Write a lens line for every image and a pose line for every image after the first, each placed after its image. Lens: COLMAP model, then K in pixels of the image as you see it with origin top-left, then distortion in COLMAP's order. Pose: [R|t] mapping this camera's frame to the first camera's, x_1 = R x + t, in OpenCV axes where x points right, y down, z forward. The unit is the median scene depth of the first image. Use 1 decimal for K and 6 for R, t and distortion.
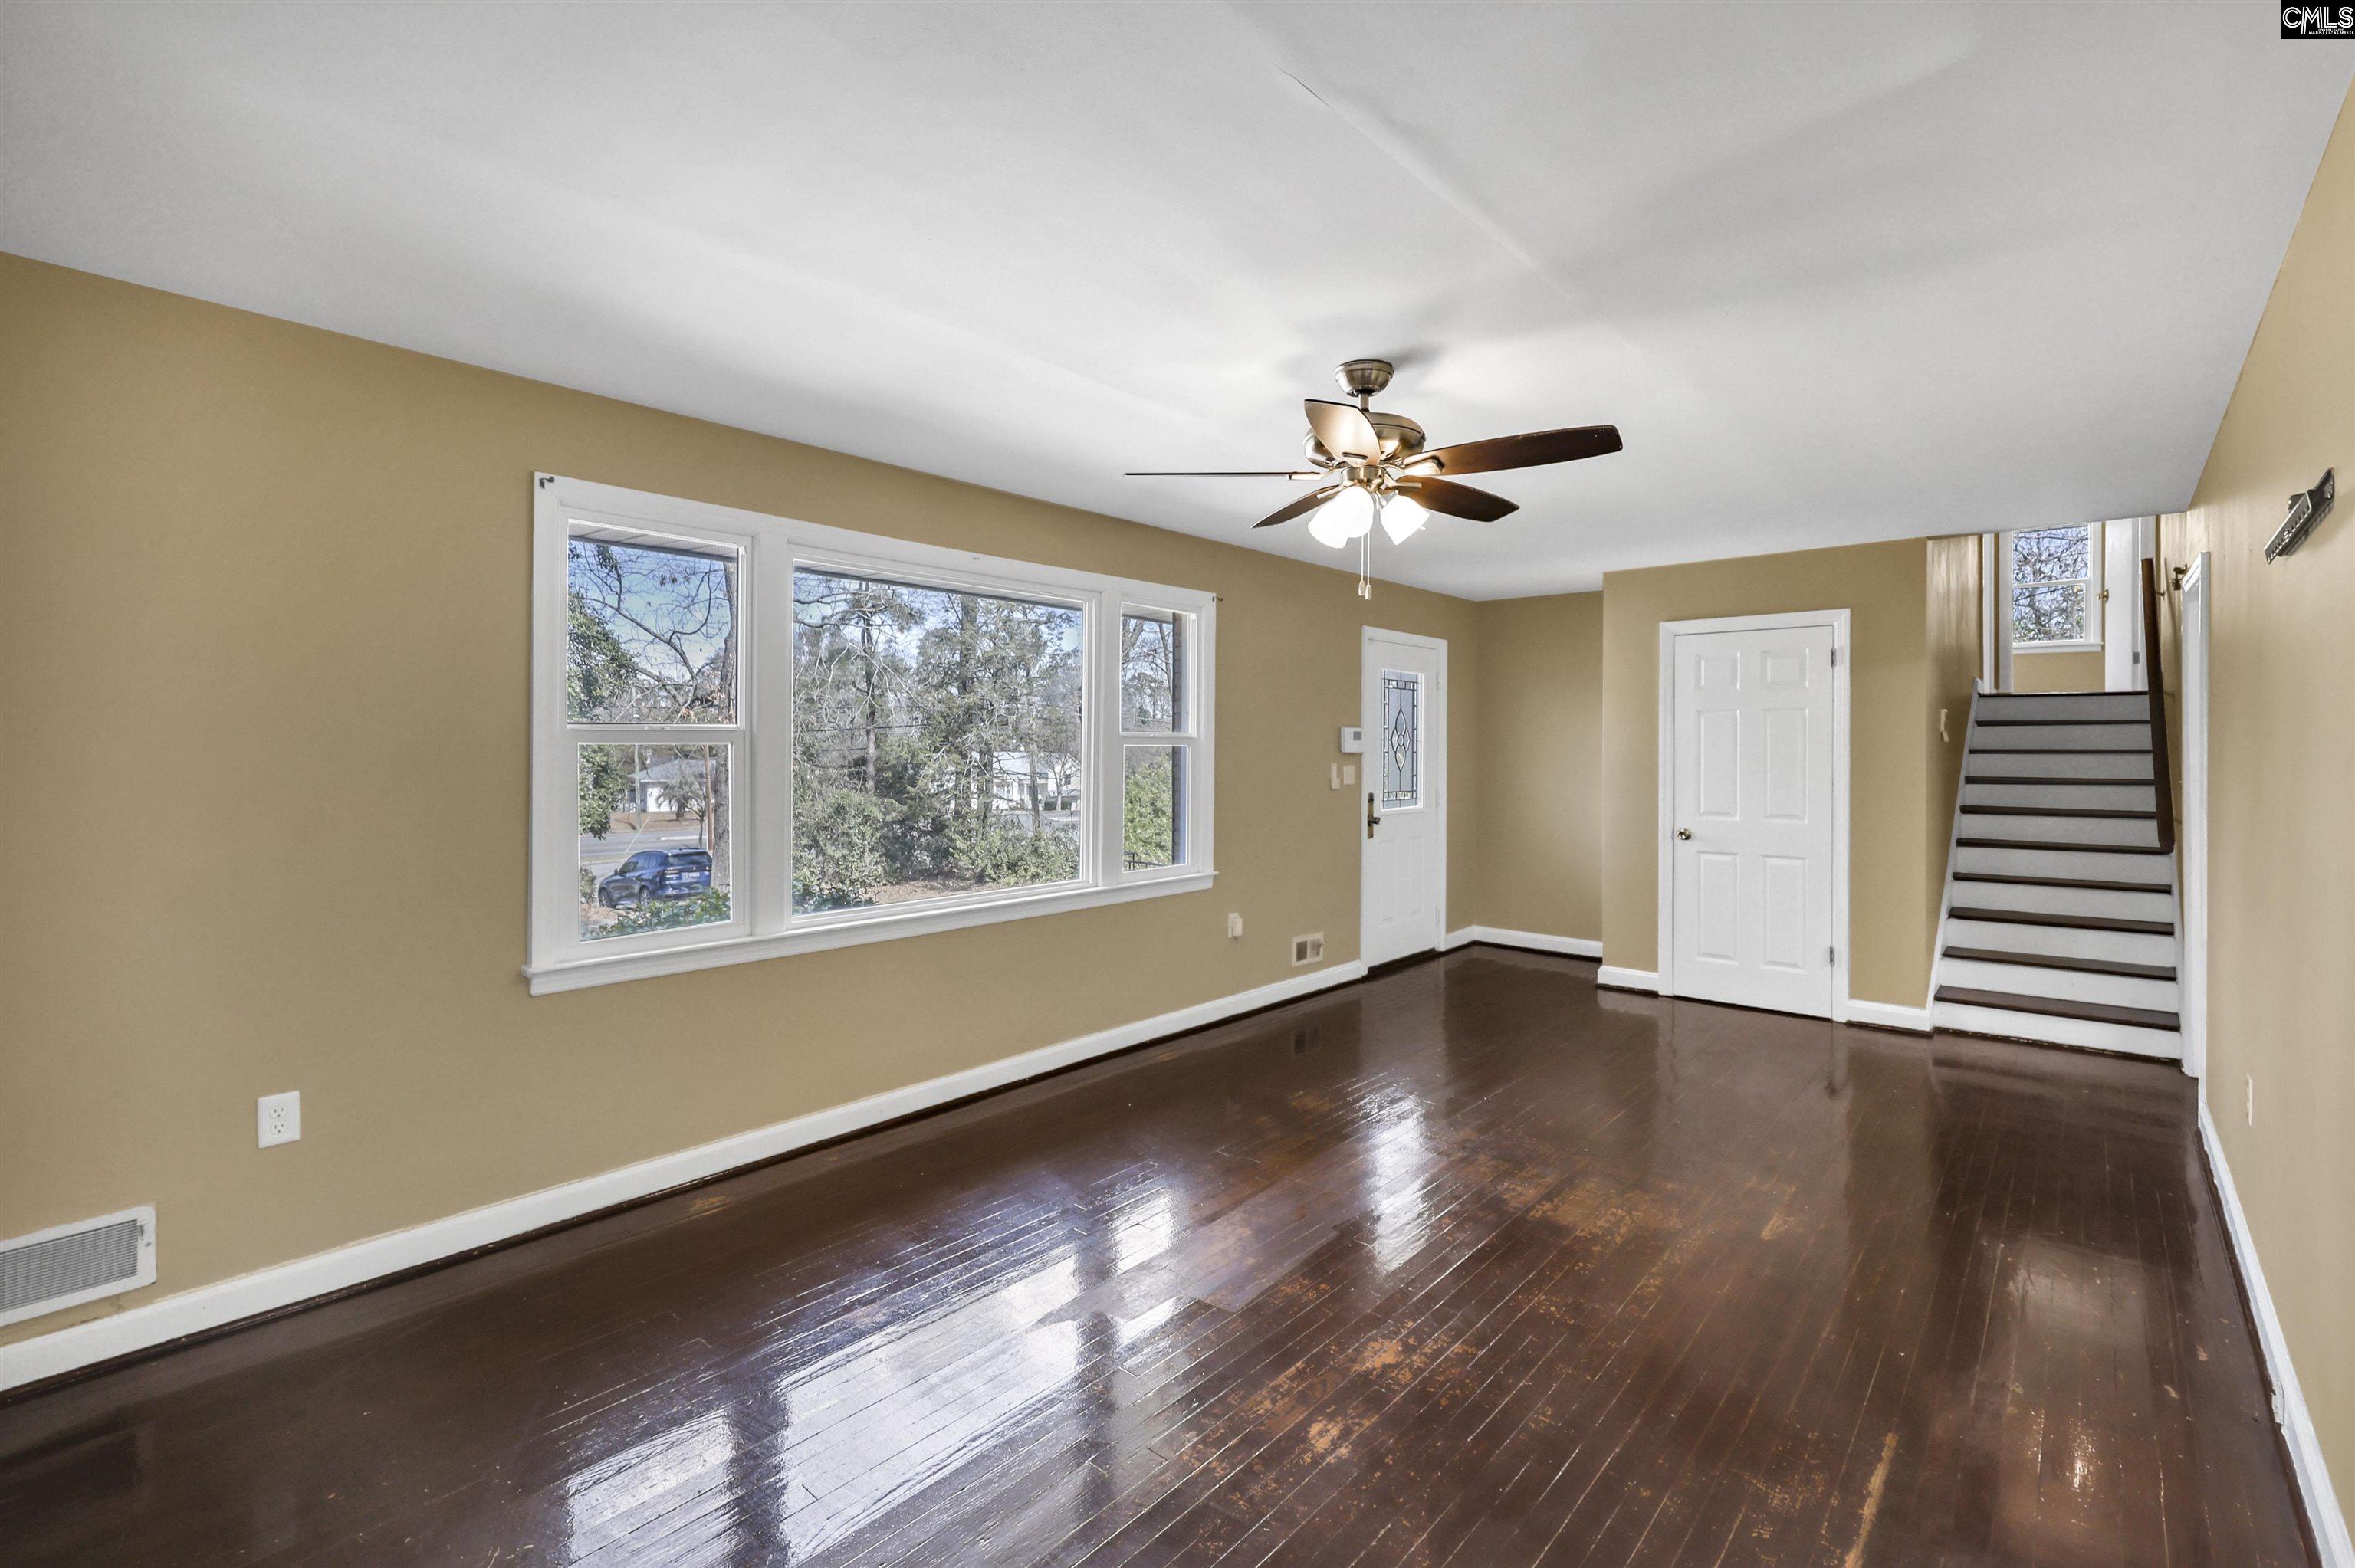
lens RADIAL K [[1025.5, 0, 1182.8], [0, 1025.5, 762.6], [0, 0, 1]] dist [-0.000407, 0.000074]
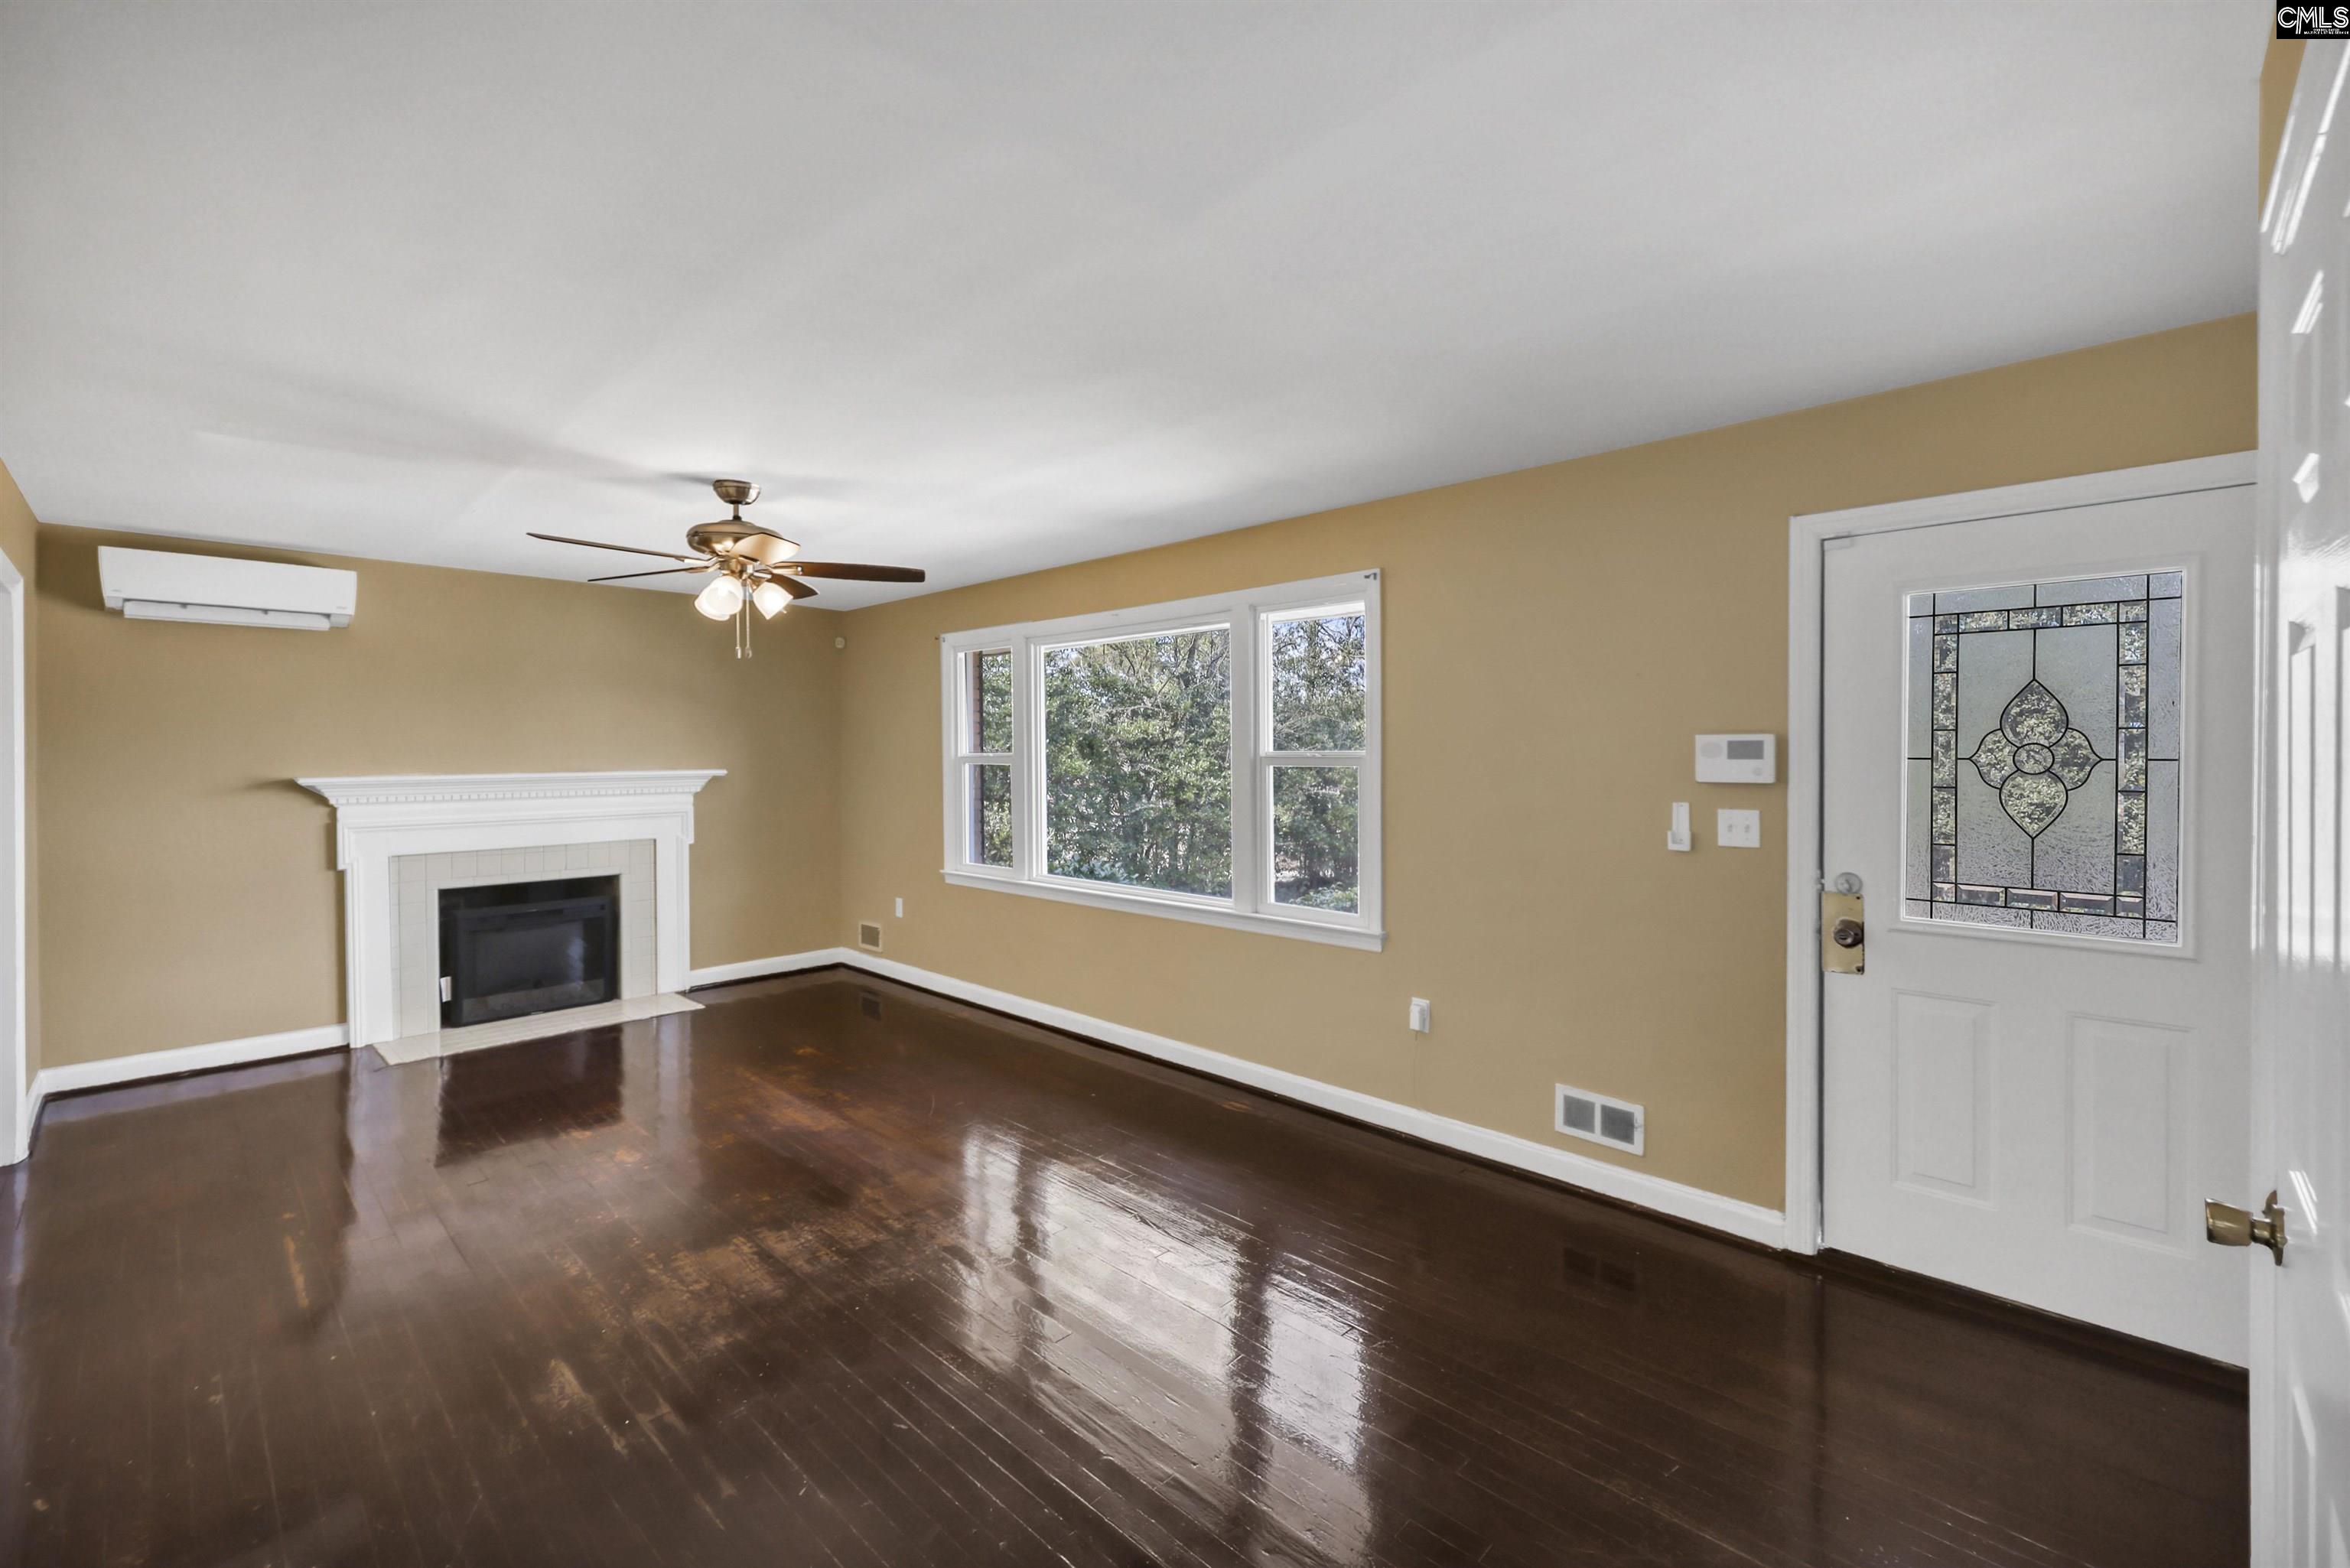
lens RADIAL K [[981.6, 0, 1176.7], [0, 981.6, 762.2], [0, 0, 1]] dist [-0.000918, -0.000076]
pose [[-0.036888, 0.003505, -0.999313, 0.760309], [-0.014635, 0.999885, 0.004047, -0.020482], [0.999212, 0.014774, -0.036832, 0.863689]]
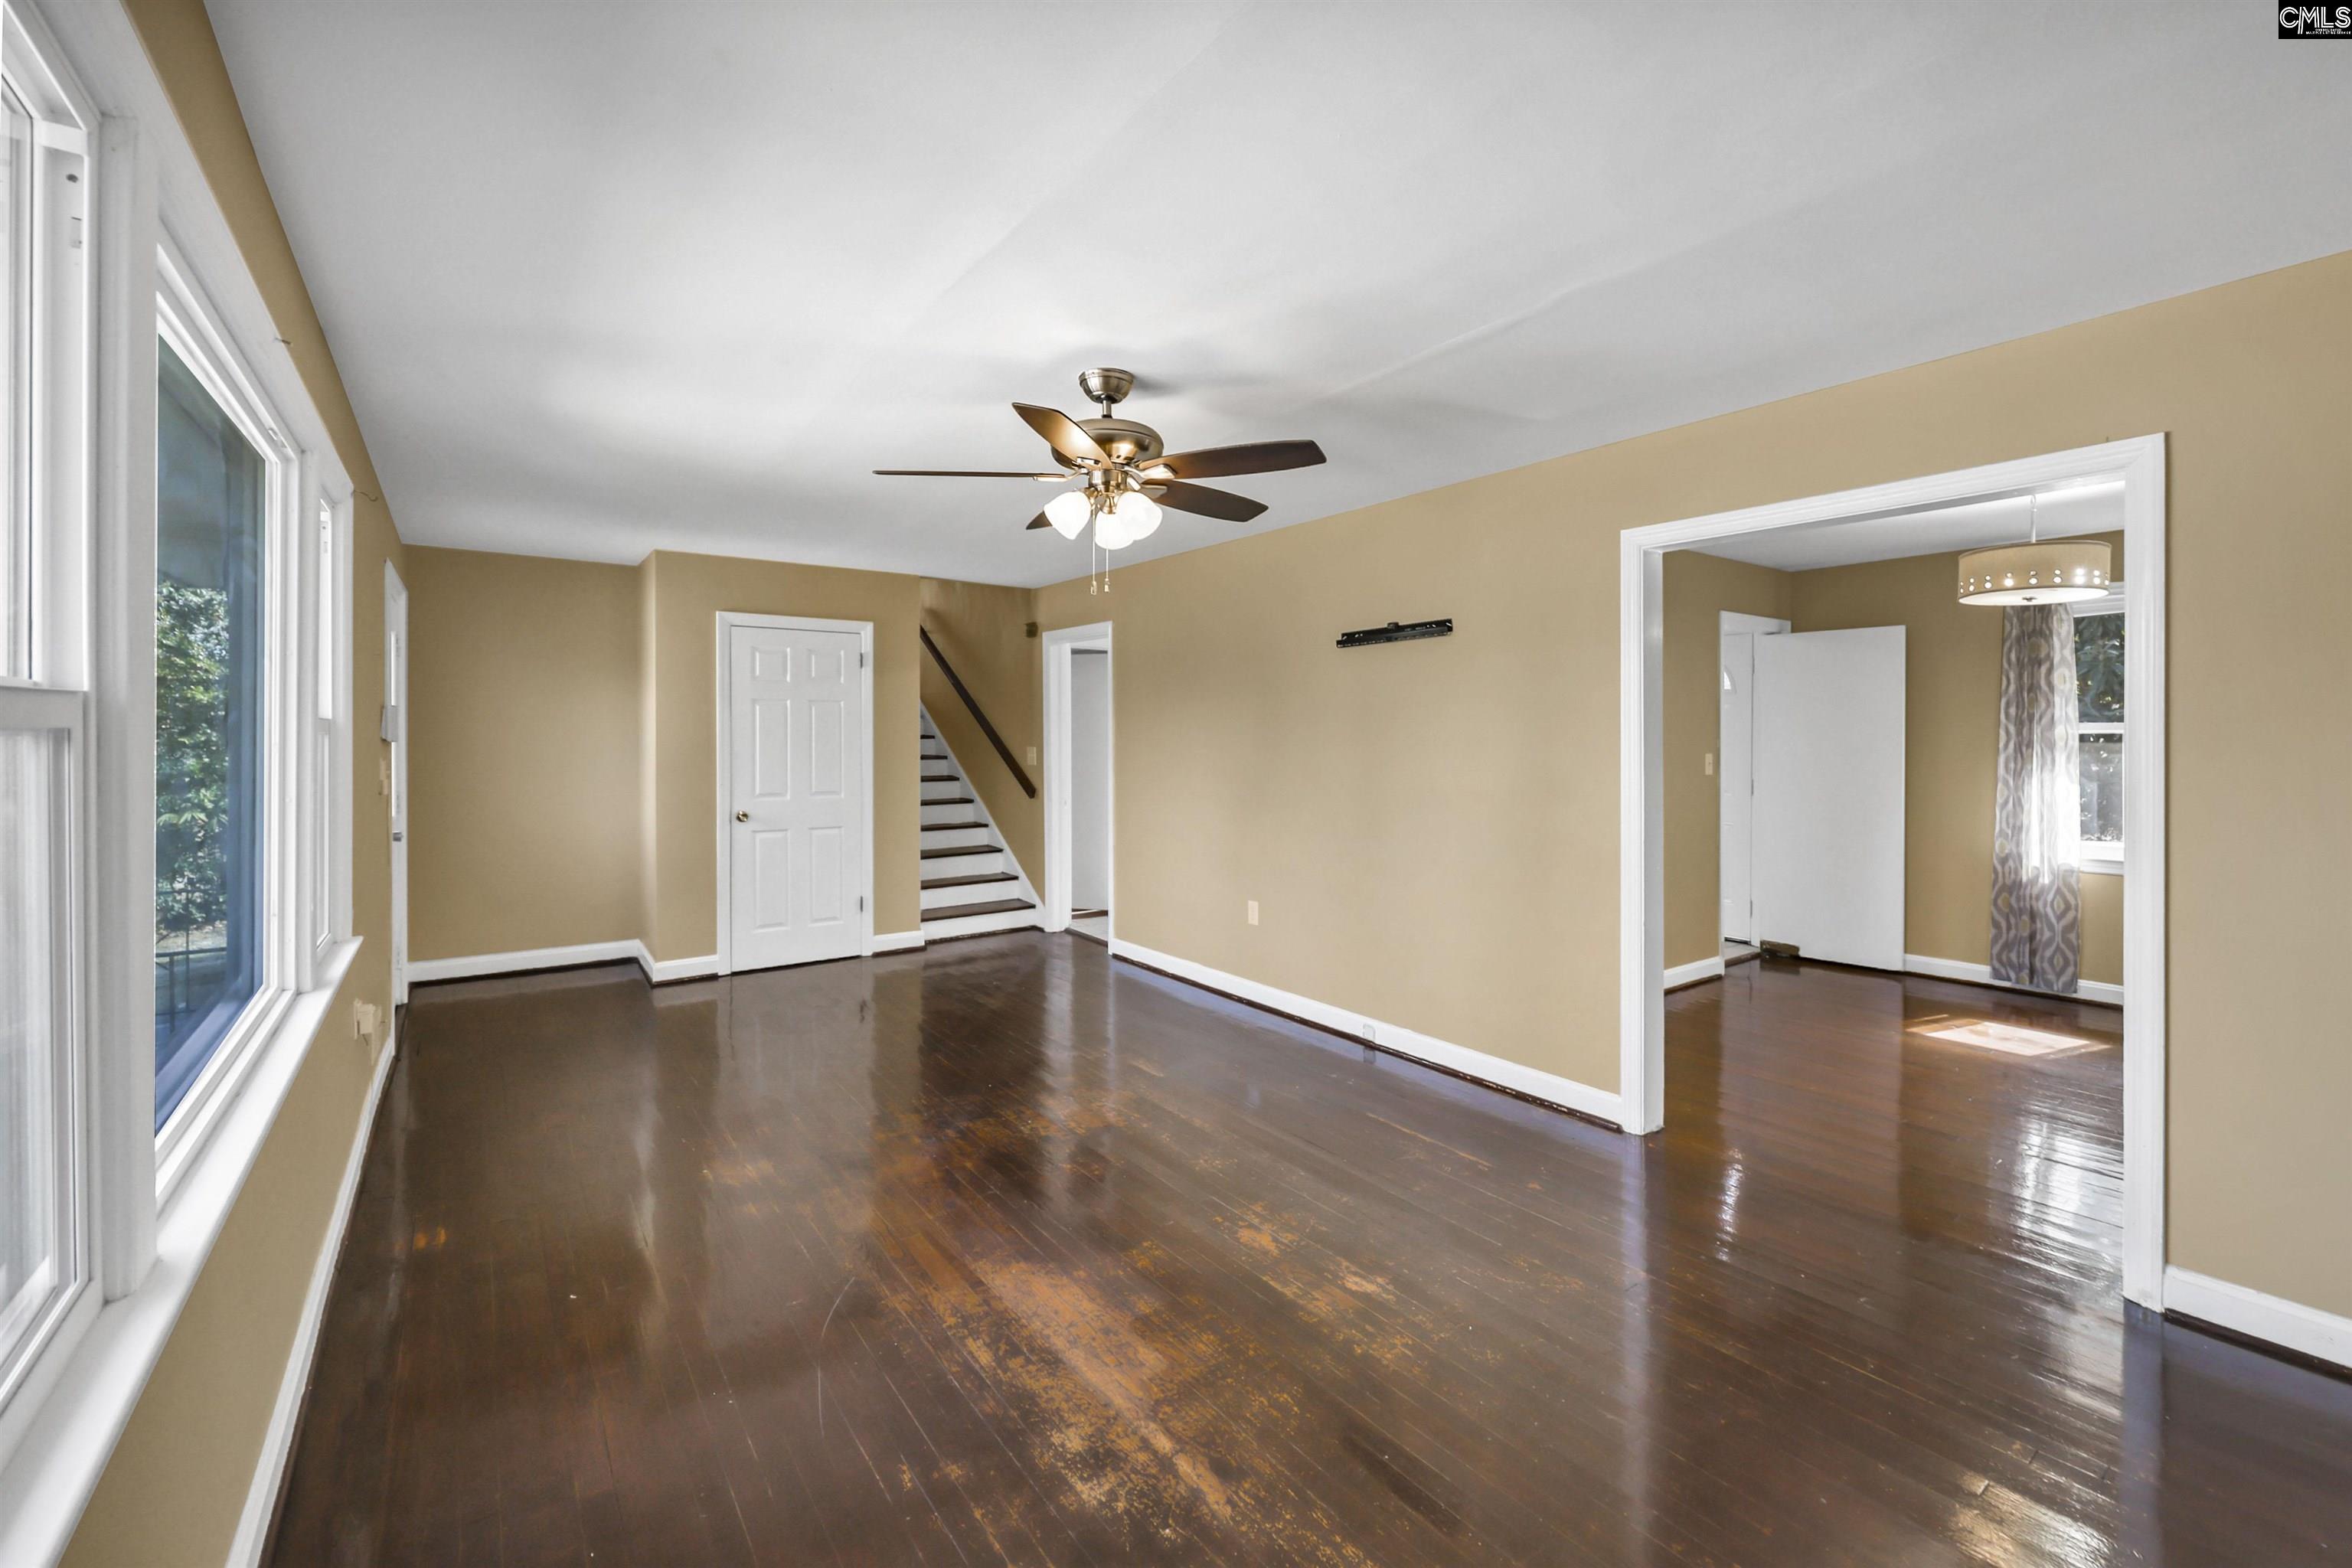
lens RADIAL K [[971.9, 0, 1175.1], [0, 971.9, 757.0], [0, 0, 1]] dist [0.000229, -0.000069]
pose [[0.211405, -0.021897, 0.977153, -0.423386], [0.013529, 0.999719, 0.019476, -0.004810], [-0.977305, 0.009103, 0.211642, 0.388384]]
